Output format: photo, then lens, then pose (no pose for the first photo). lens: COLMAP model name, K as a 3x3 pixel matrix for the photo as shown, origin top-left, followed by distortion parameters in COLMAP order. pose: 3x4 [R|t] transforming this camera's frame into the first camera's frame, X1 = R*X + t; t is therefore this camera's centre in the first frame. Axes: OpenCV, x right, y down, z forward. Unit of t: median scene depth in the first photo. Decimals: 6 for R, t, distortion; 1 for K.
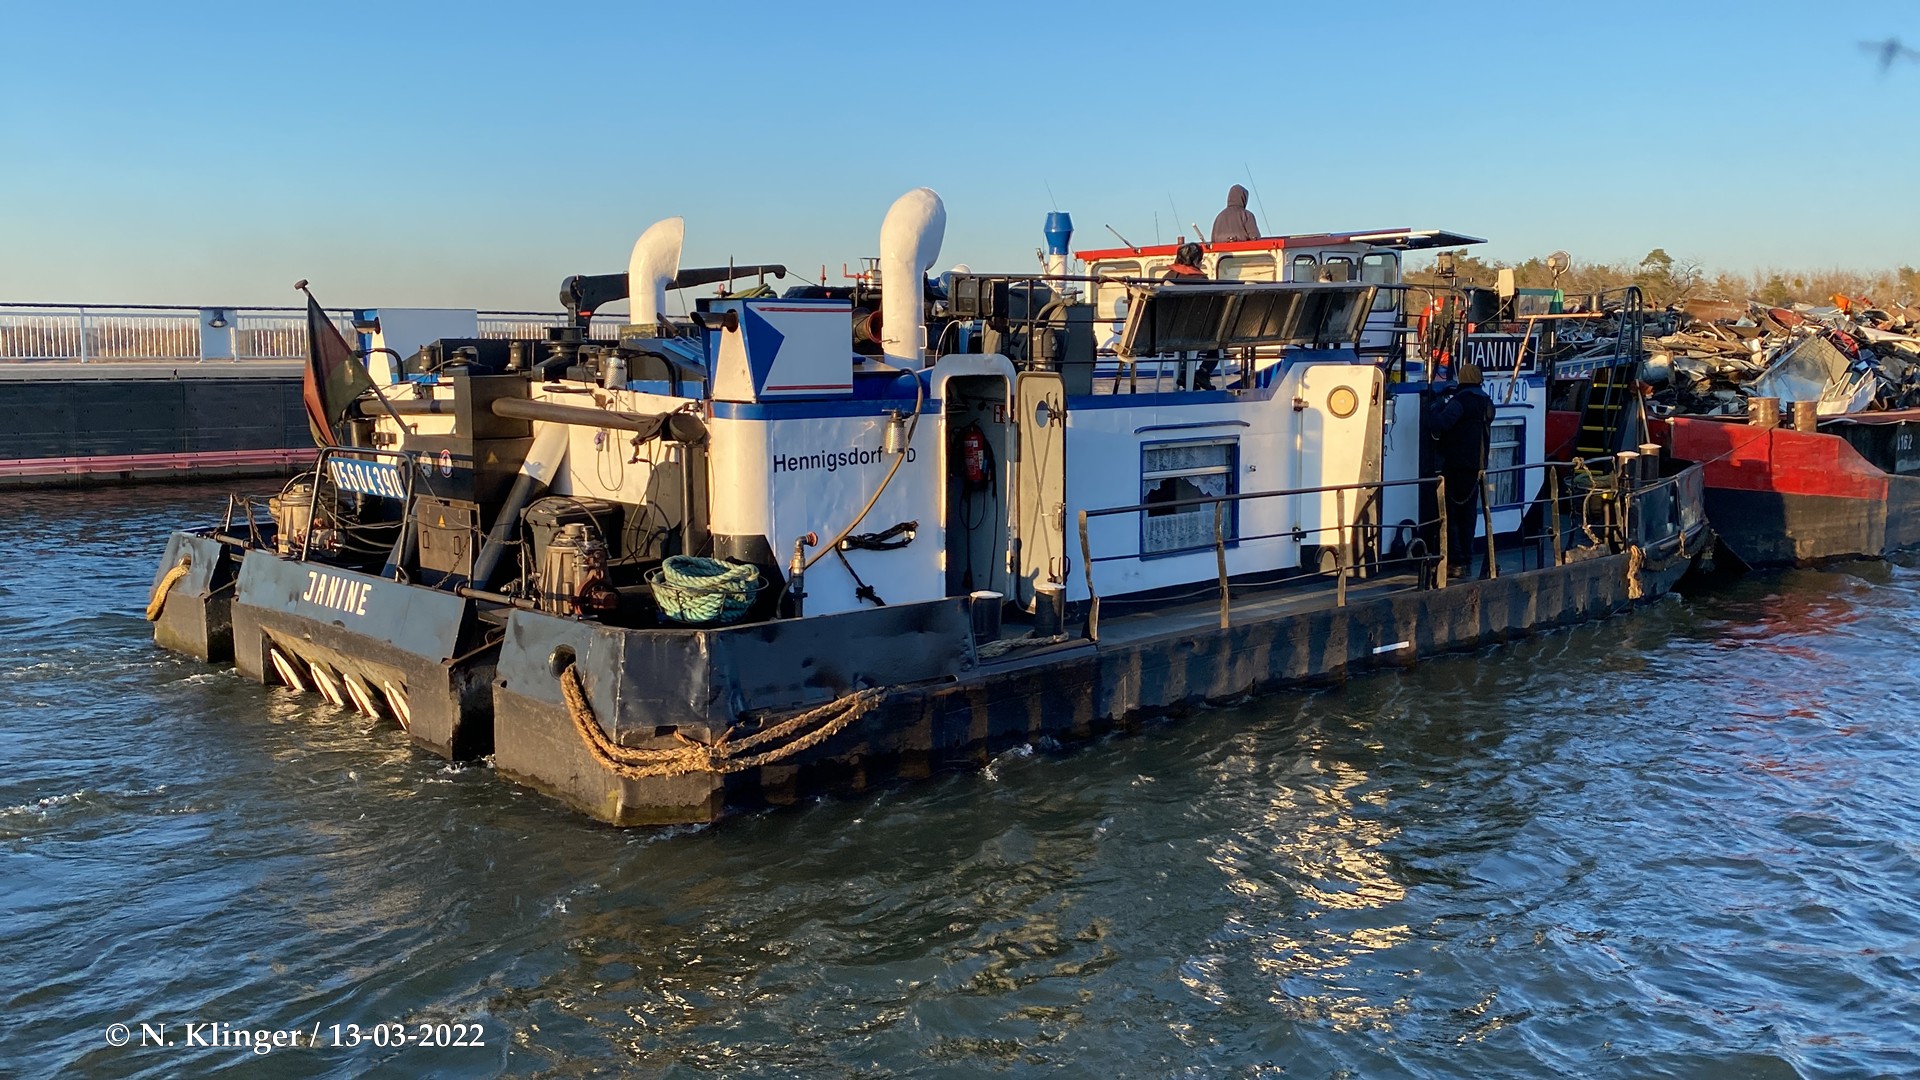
lens RADIAL K [[1618.9, 0, 960.0], [0, 1618.9, 540.0], [0, 0, 1]] dist [0.136363, -0.240051]
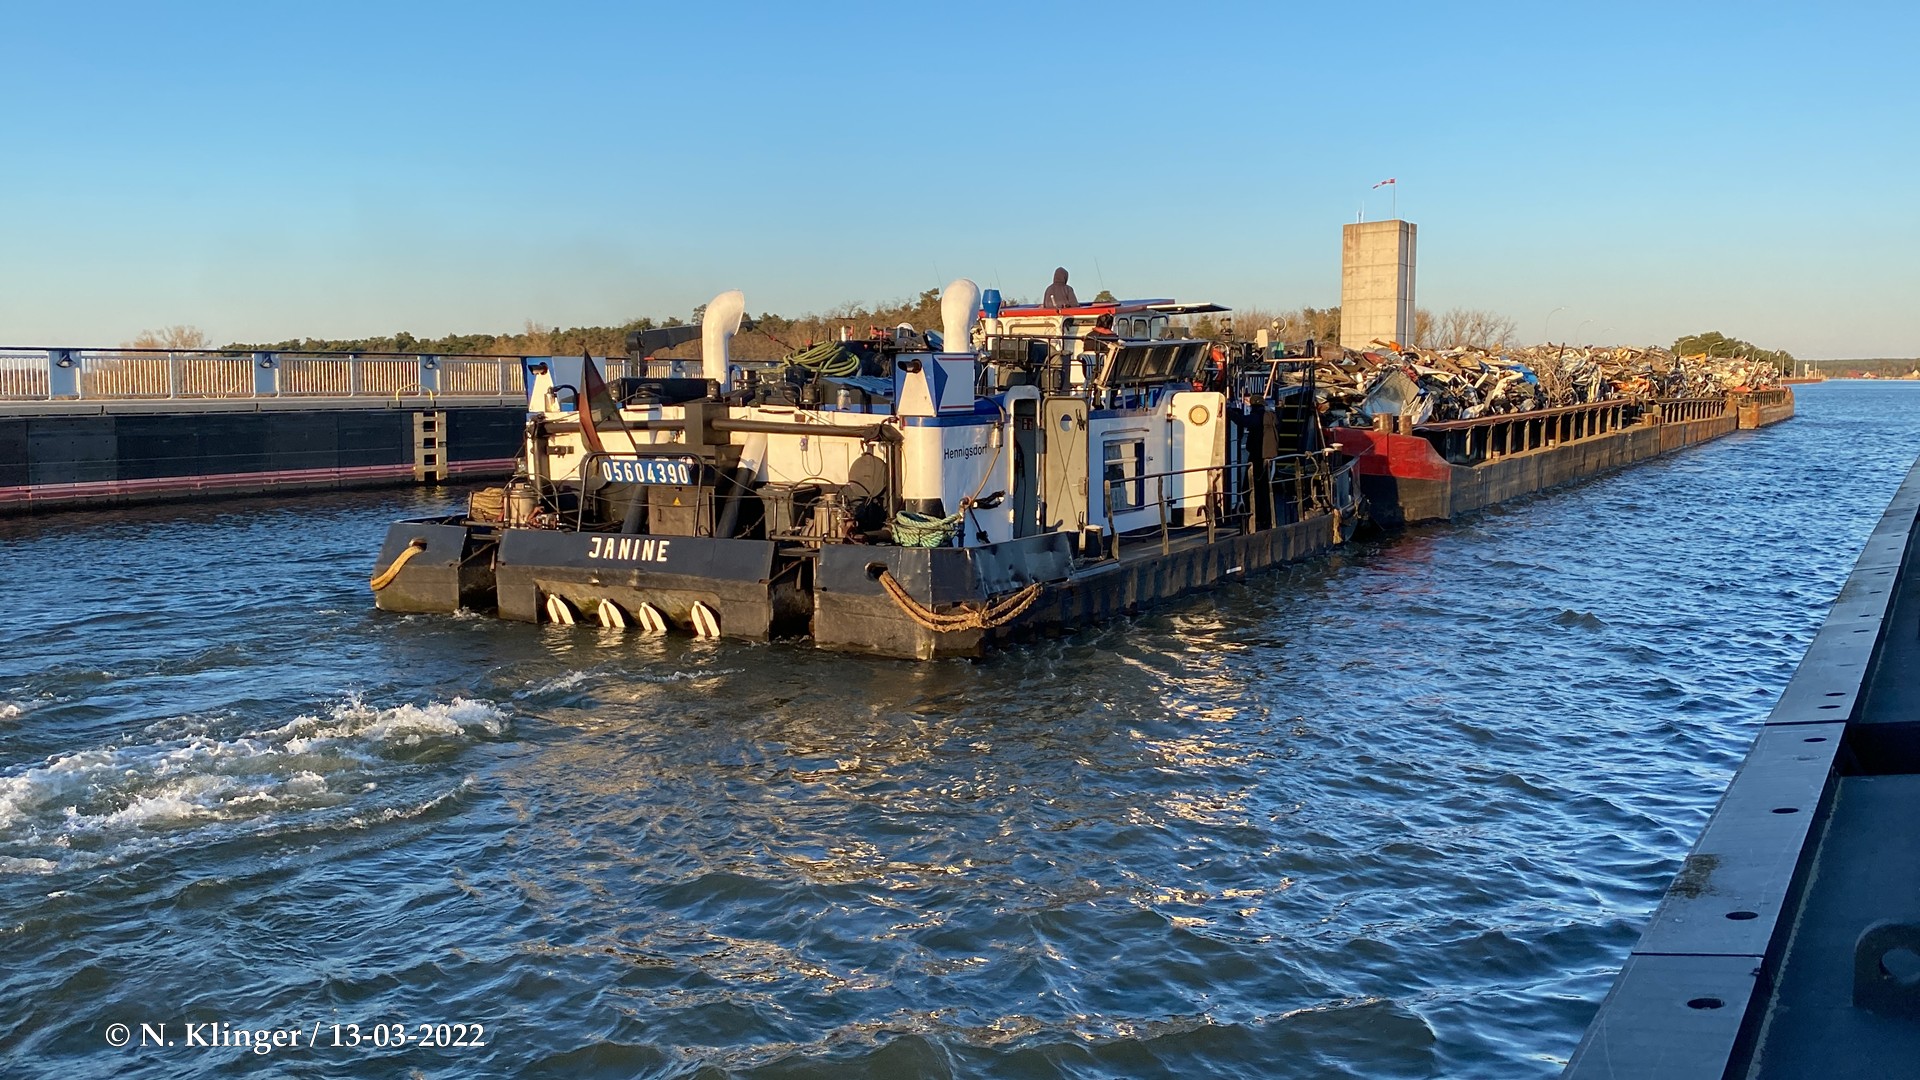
lens RADIAL K [[1618.9, 0, 960.0], [0, 1618.9, 540.0], [0, 0, 1]] dist [0.136363, -0.240051]
pose [[0.956717, -0.034270, 0.288995, -0.496219], [0.039991, 0.999103, -0.013914, 0.053794], [-0.288259, 0.024869, 0.957229, -0.478765]]
